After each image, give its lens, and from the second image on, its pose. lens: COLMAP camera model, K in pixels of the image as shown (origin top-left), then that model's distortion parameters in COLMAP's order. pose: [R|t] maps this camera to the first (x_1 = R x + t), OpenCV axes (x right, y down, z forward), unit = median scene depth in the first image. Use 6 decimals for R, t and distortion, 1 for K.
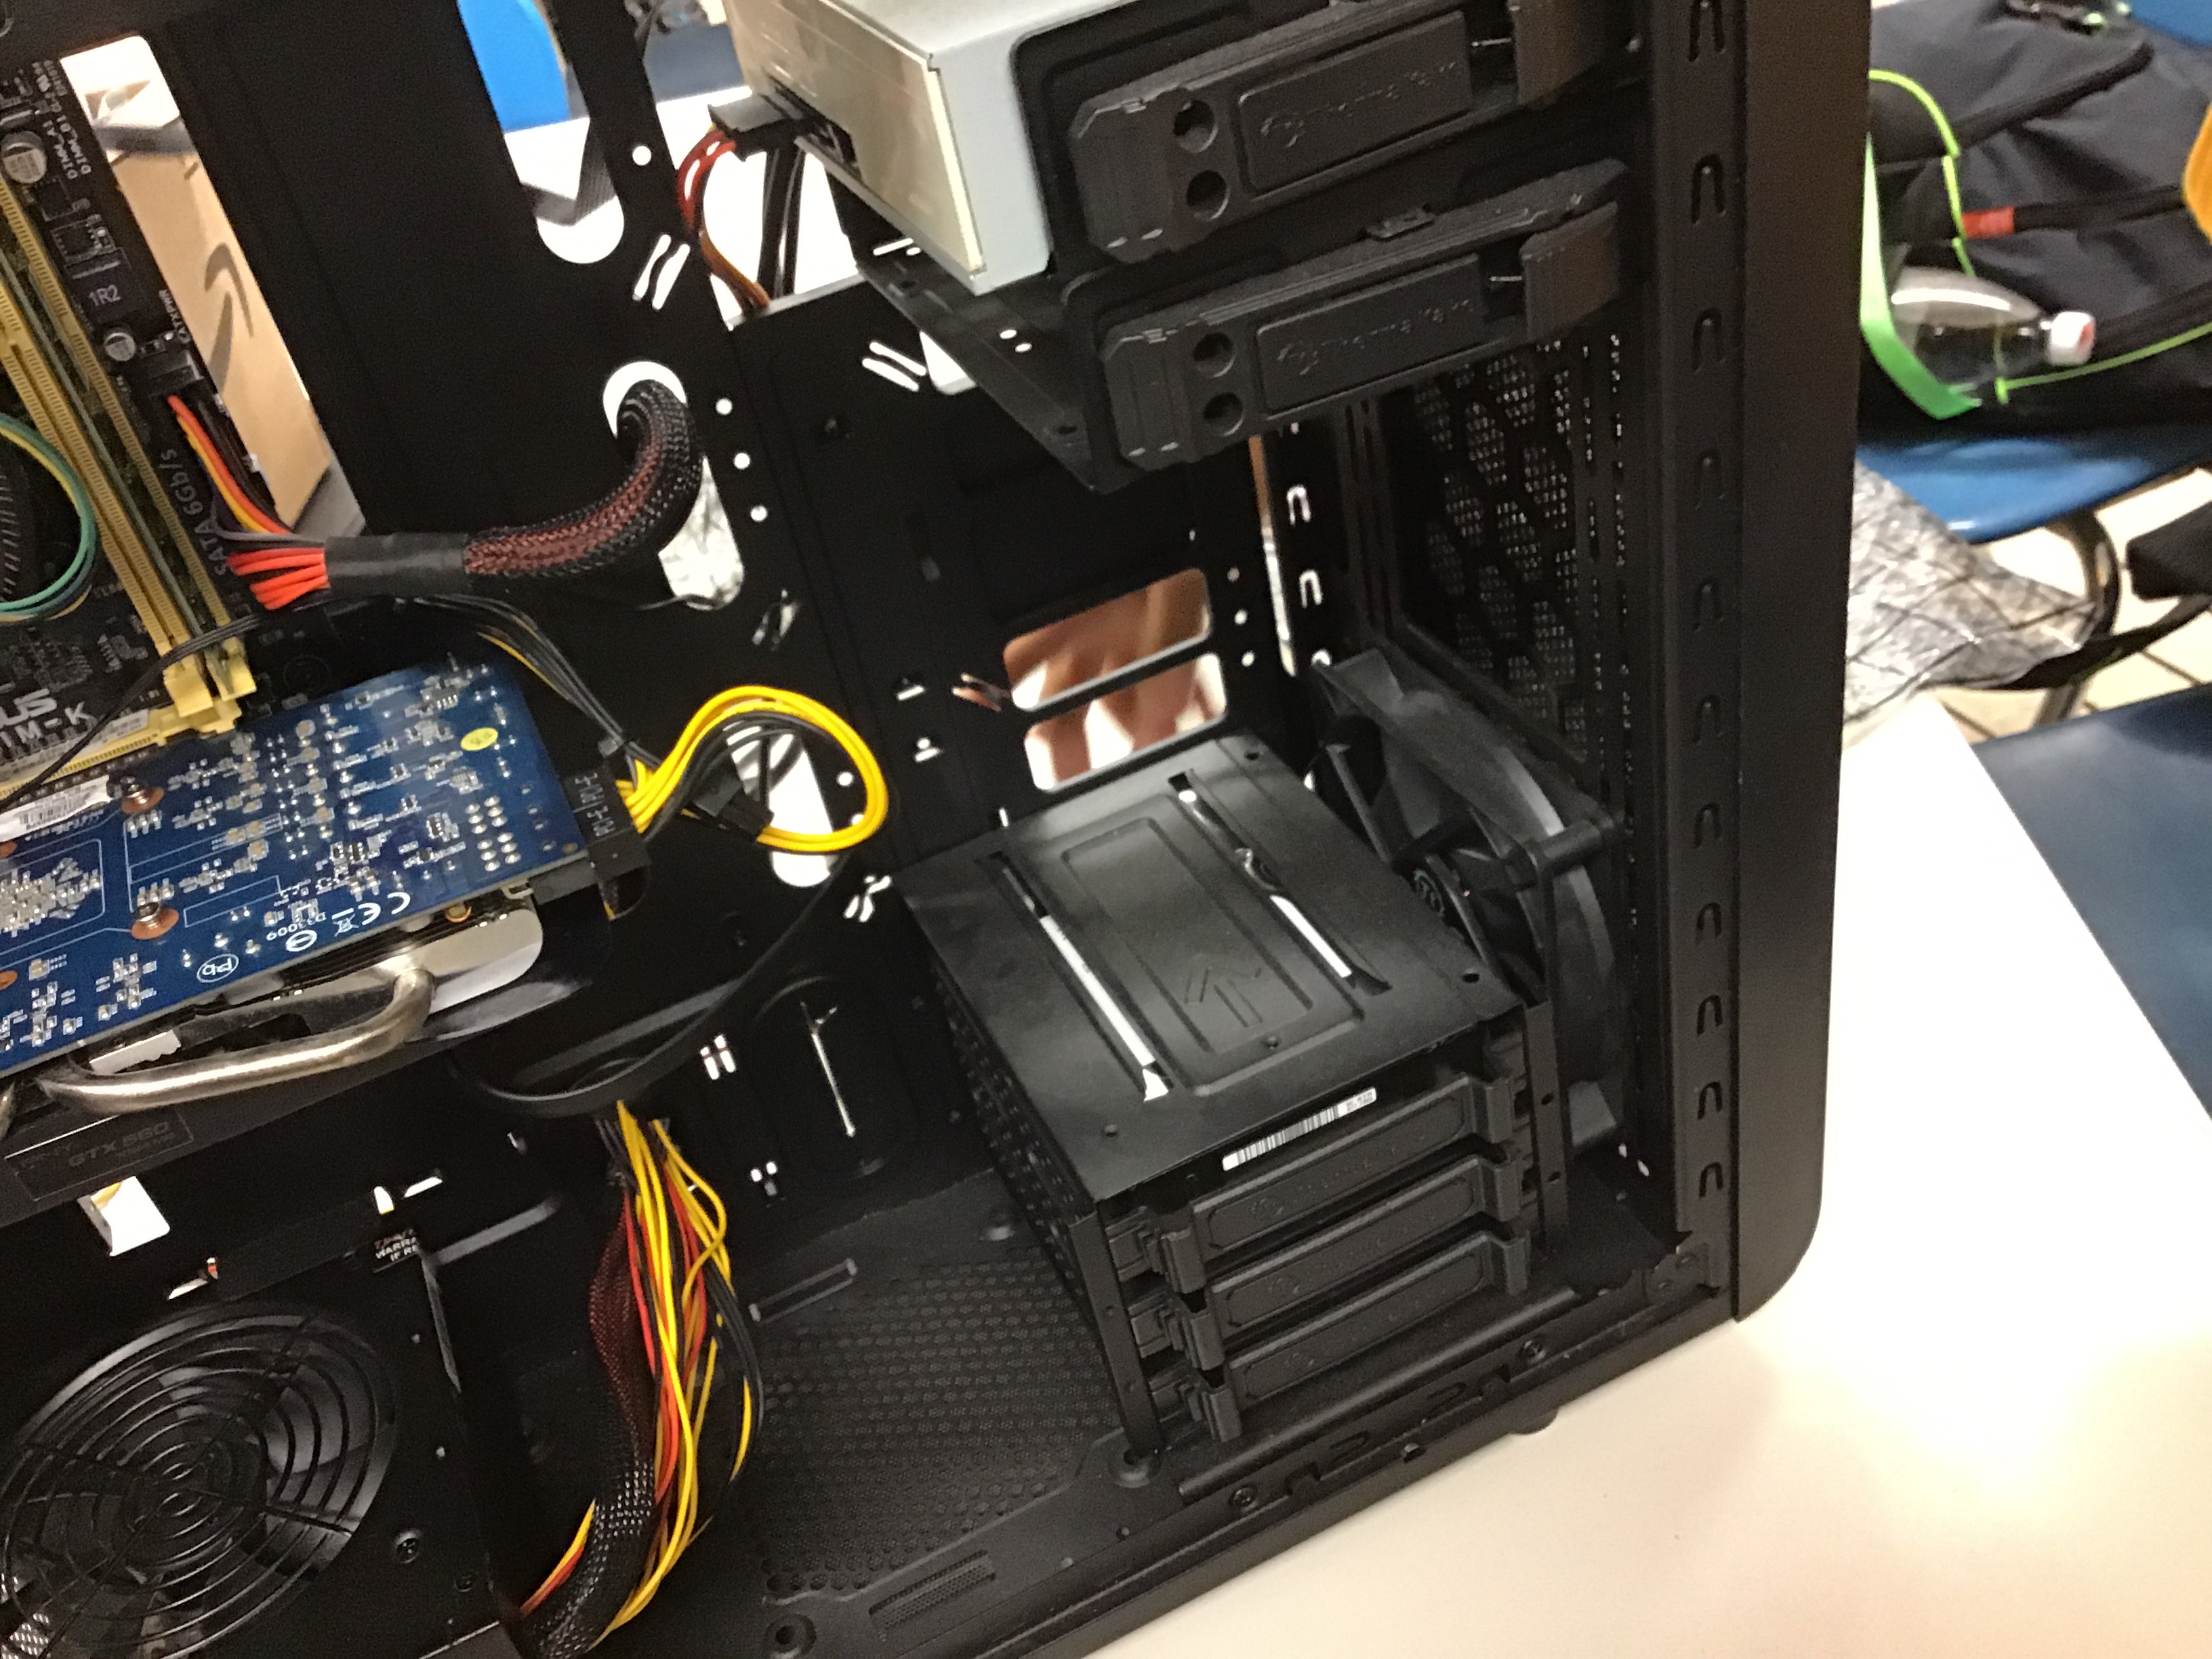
lens RADIAL K [[2021.3, 0, 1109.8], [0, 2021.3, 829.8], [0, 0, 1]] dist [0.103295, -0.243035]
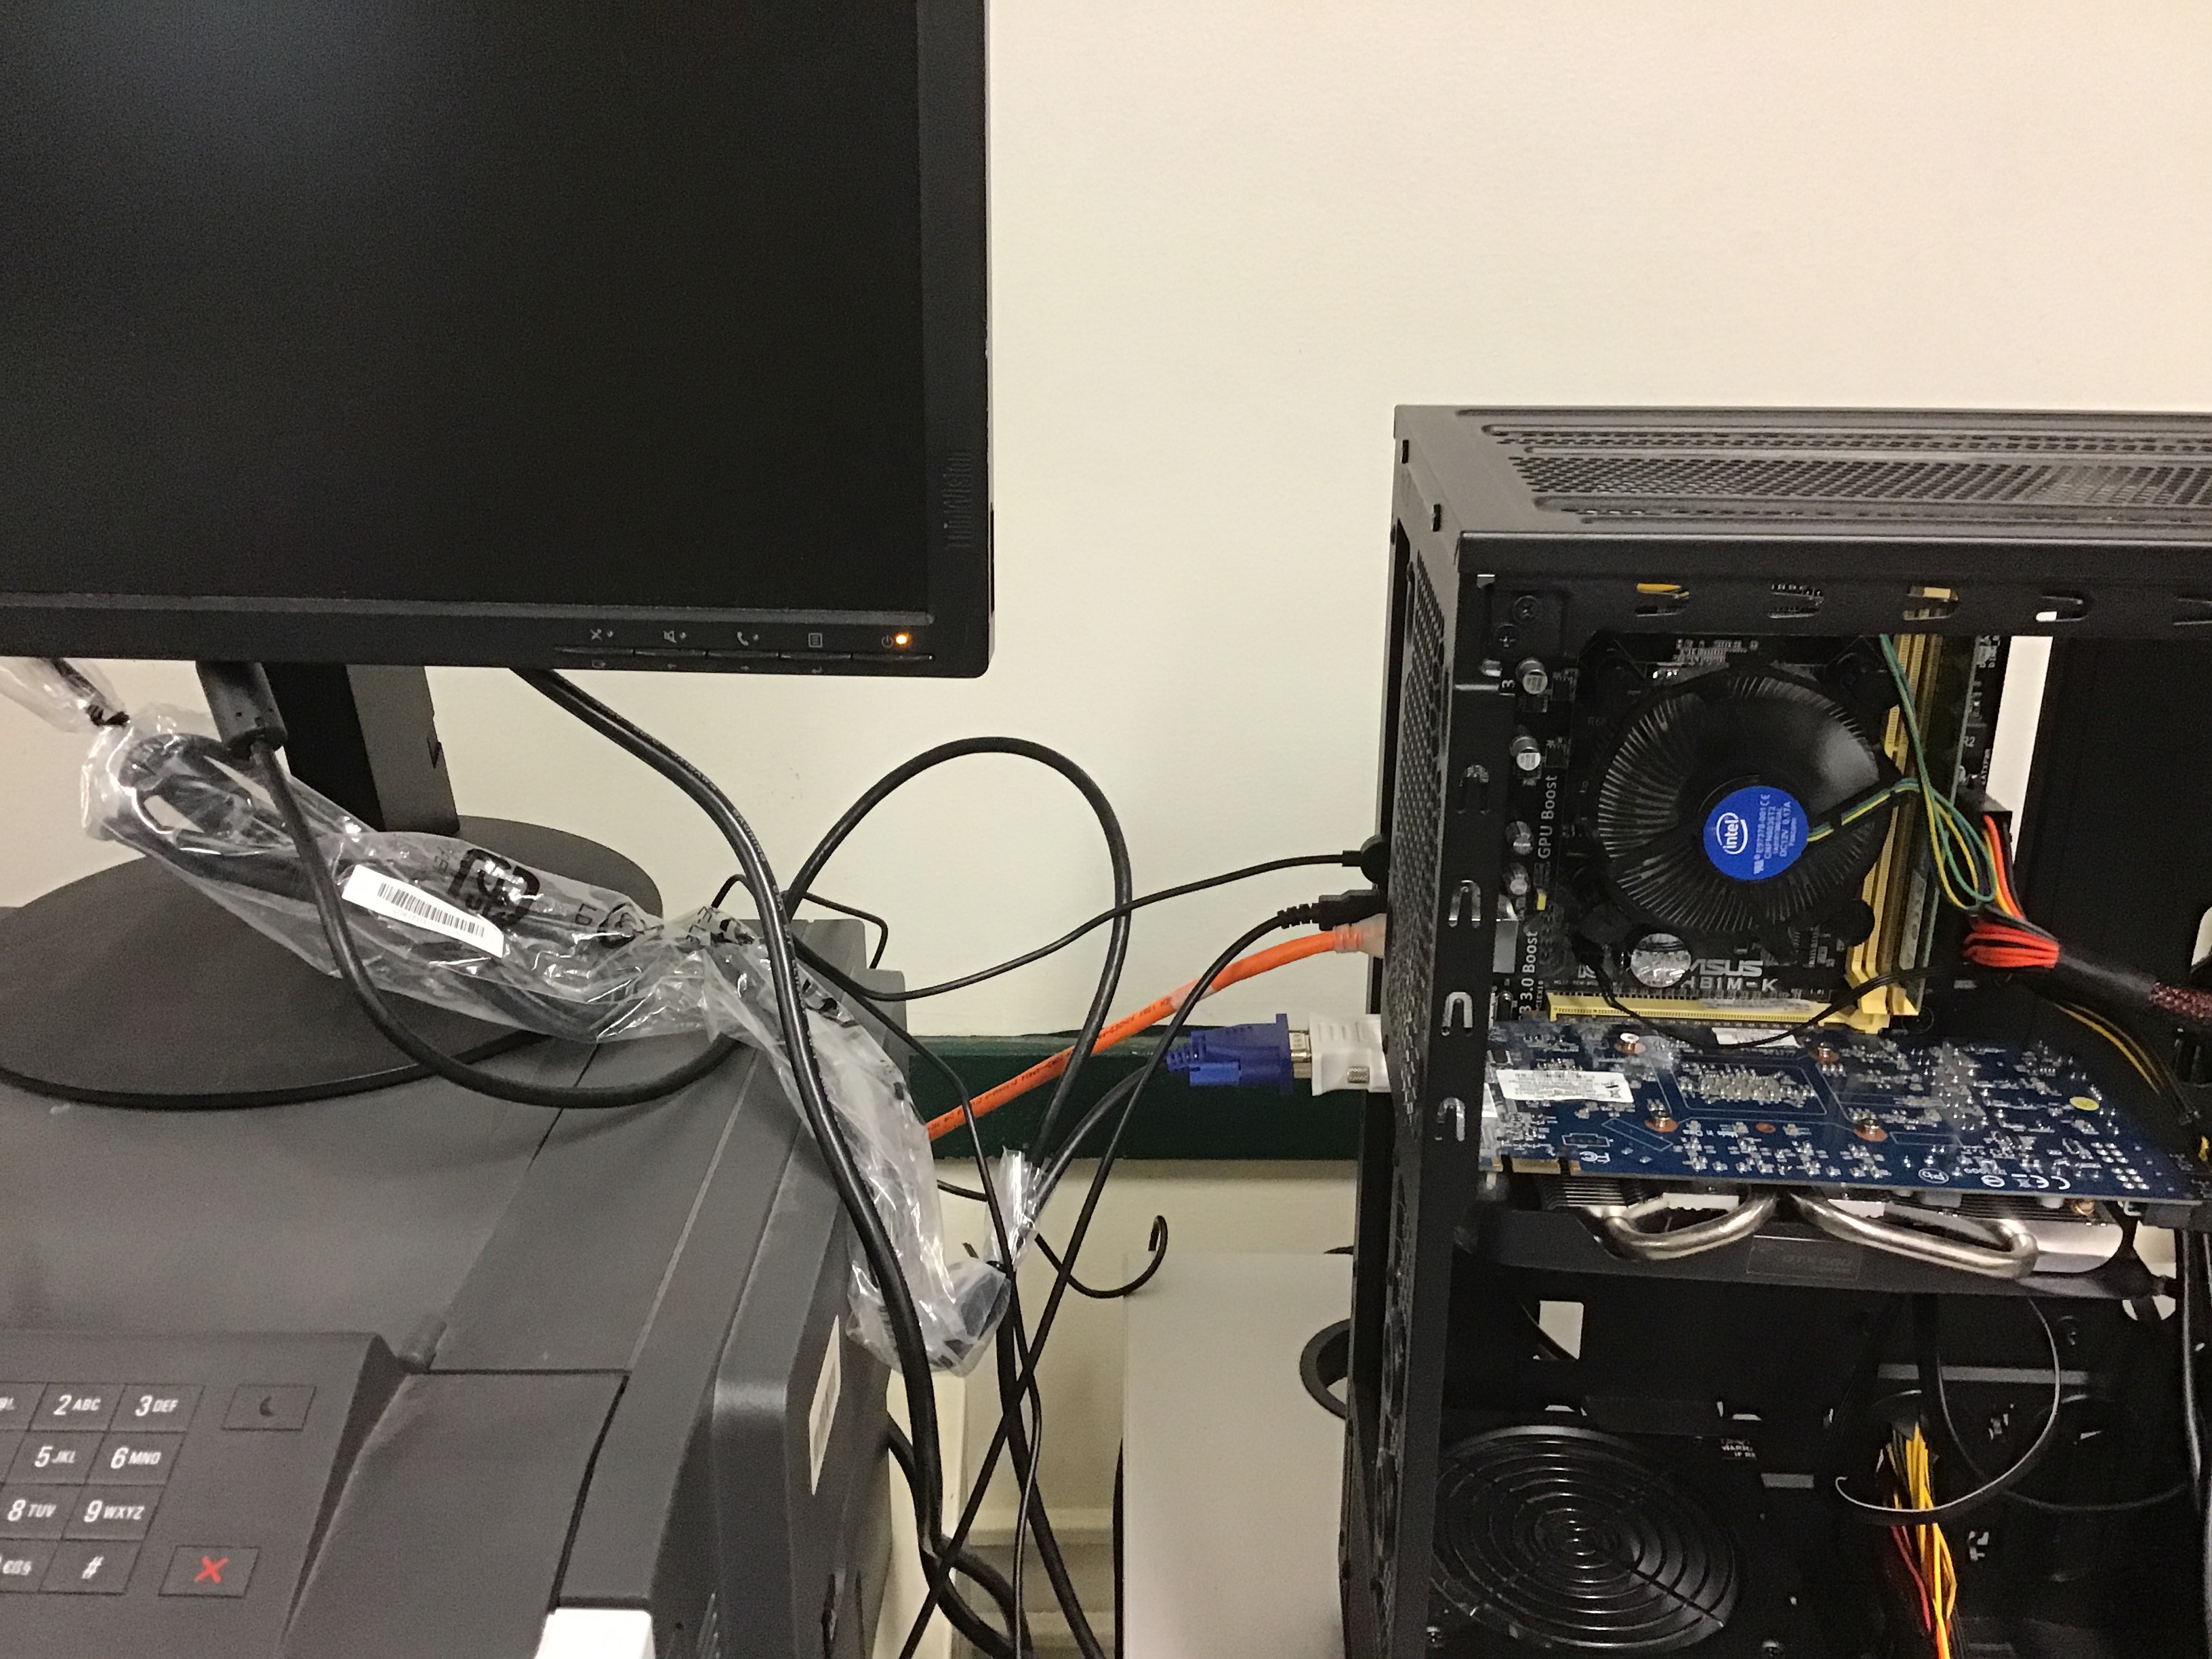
lens RADIAL K [[2004.5, 0, 1043.2], [0, 2004.5, 824.4], [0, 0, 1]] dist [0.104672, -0.248380]
pose [[0.862067, 0.325077, -0.388800, -0.458237], [-0.414102, 0.894099, -0.170608, 0.322430], [0.292165, 0.308079, 0.905388, -0.526890]]
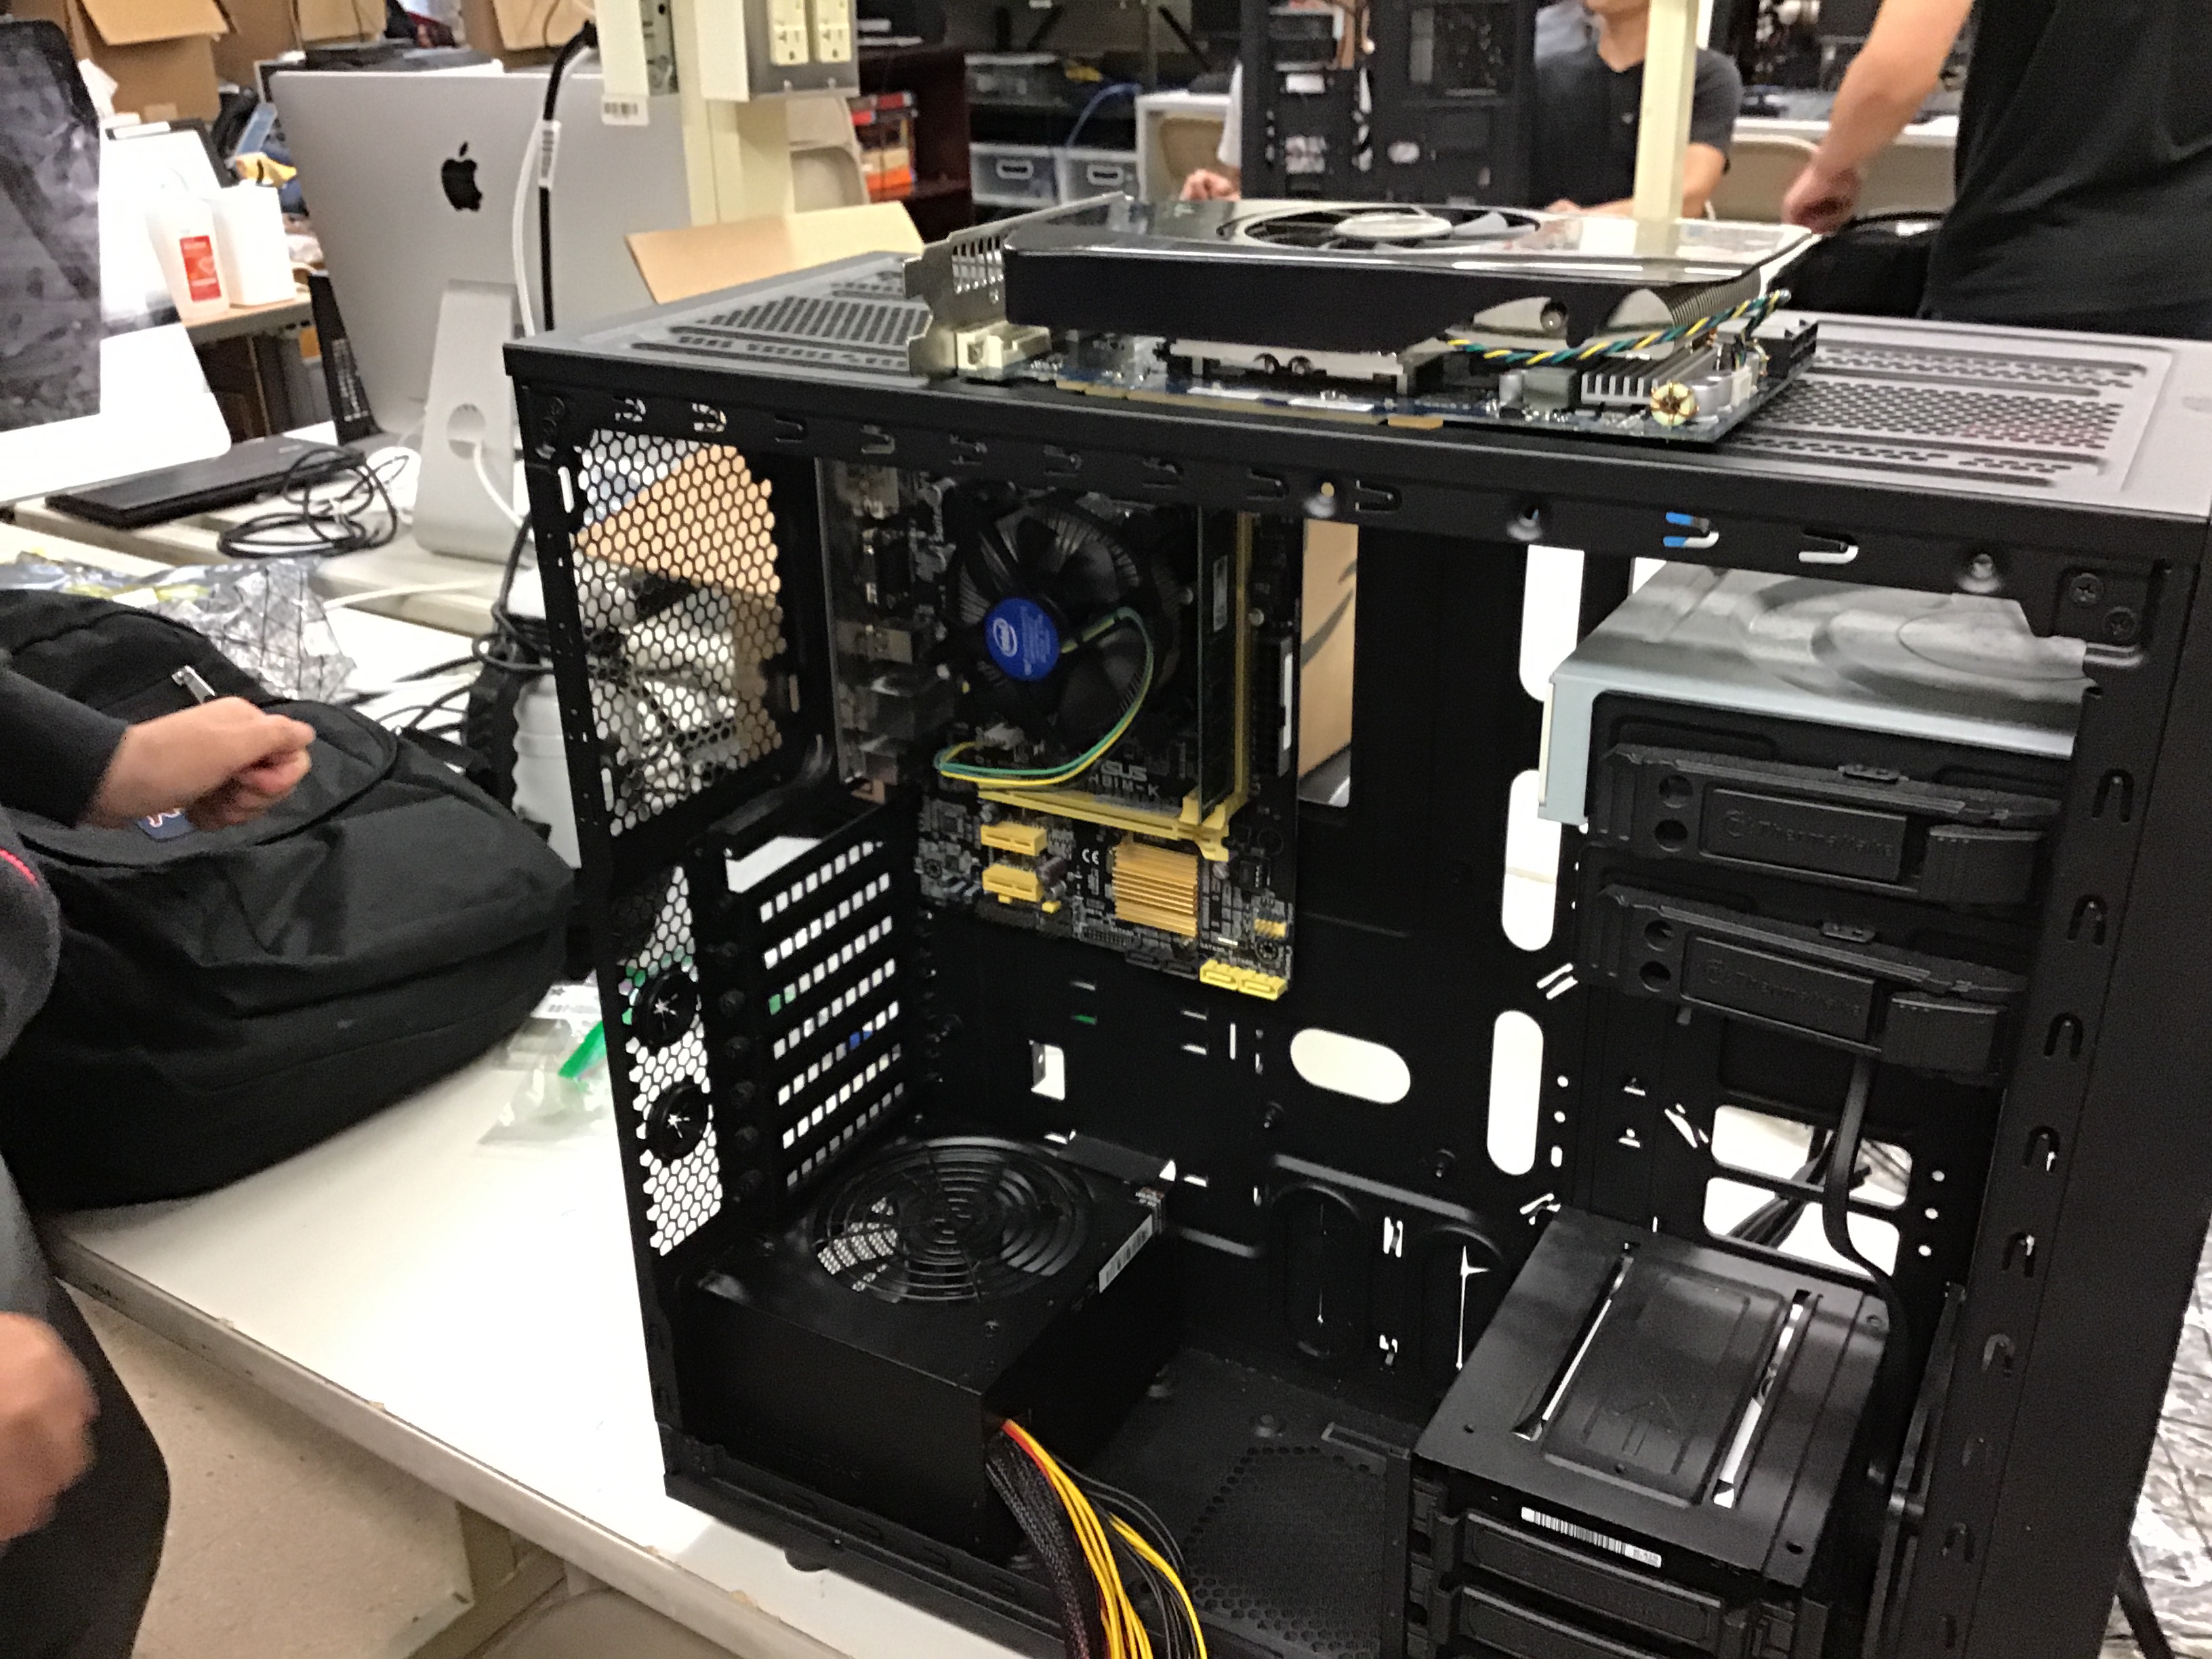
lens RADIAL K [[1989.1, 0, 1090.2], [0, 1989.1, 834.7], [0, 0, 1]] dist [0.097019, -0.204575]
pose [[0.579937, 0.481294, -0.657290, 0.580918], [-0.561473, 0.820733, 0.105577, -0.181085], [0.590273, 0.307822, 0.746206, -0.239196]]
